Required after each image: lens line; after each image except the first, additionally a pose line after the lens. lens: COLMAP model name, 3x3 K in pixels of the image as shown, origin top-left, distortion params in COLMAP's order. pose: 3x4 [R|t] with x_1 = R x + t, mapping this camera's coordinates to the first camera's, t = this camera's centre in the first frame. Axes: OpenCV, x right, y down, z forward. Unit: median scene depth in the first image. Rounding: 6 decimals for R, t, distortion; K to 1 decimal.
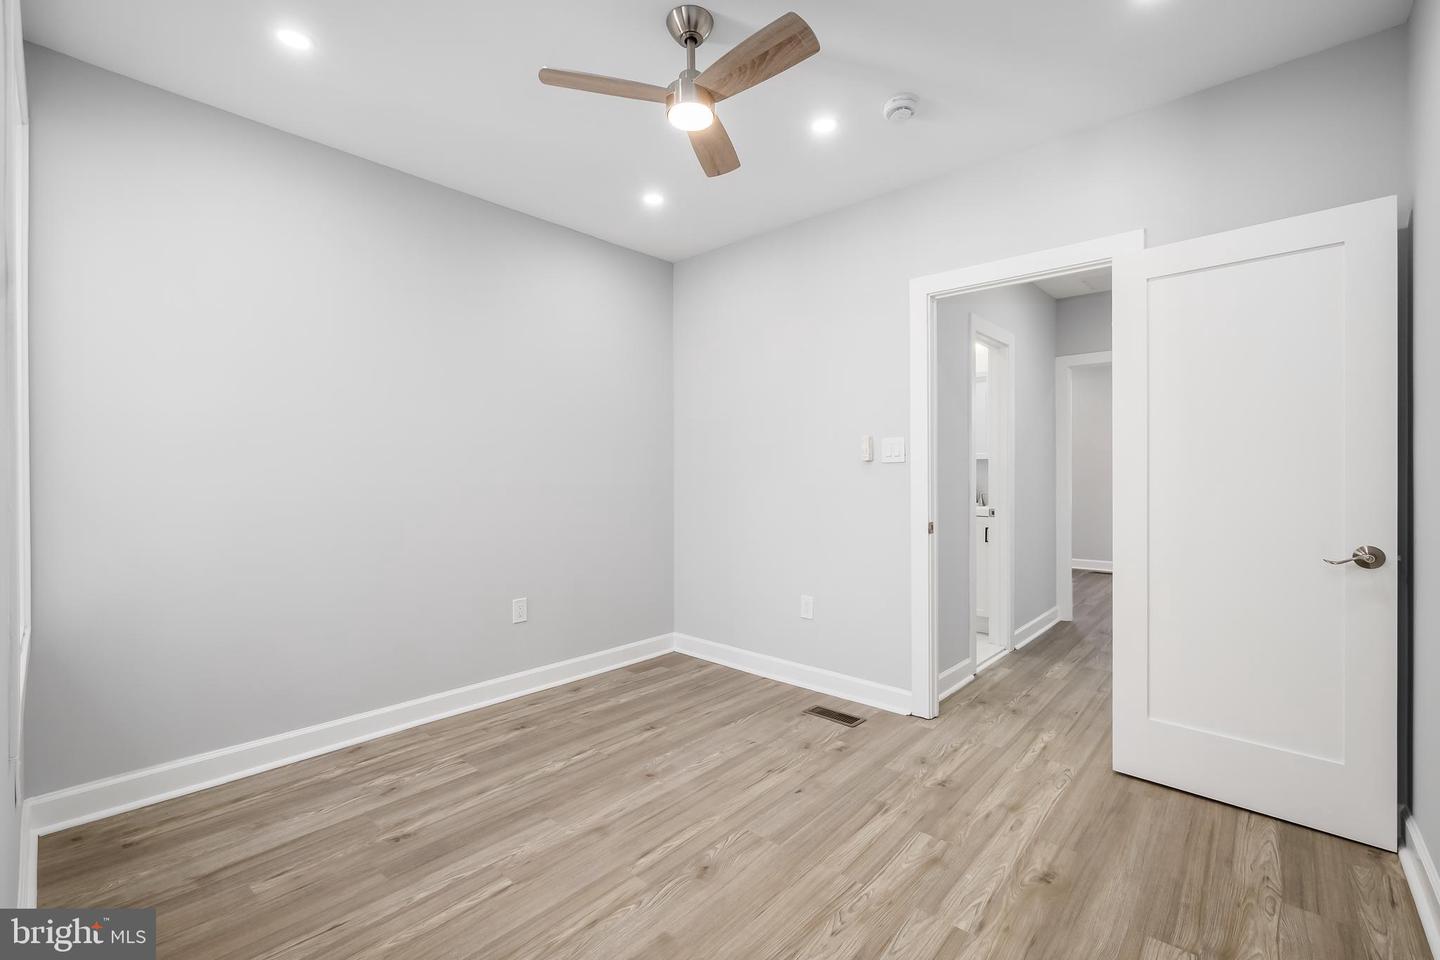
lens RADIAL K [[620.1, 0, 713.0], [0, 620.1, 474.7], [0, 0, 1]] dist [-0.000580, 0.000508]
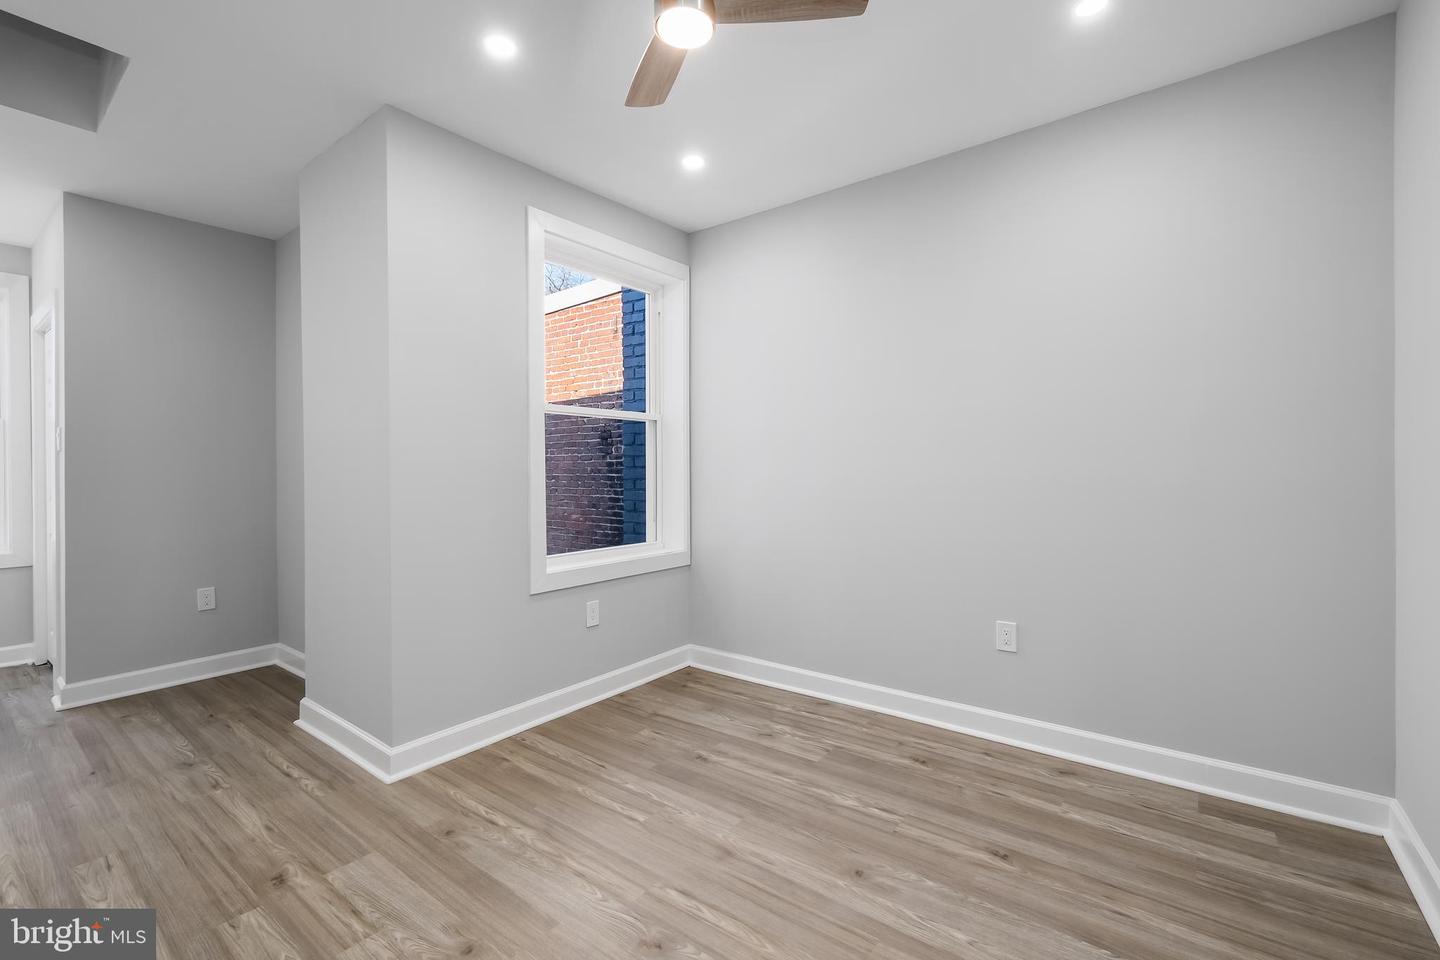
lens RADIAL K [[620.1, 0, 713.0], [0, 620.1, 474.7], [0, 0, 1]] dist [-0.000580, 0.000508]
pose [[0.078974, 0.007659, -0.996847, 0.602497], [0.009146, 0.999923, 0.008408, 0.002549], [0.996835, -0.009781, 0.078898, 0.756066]]
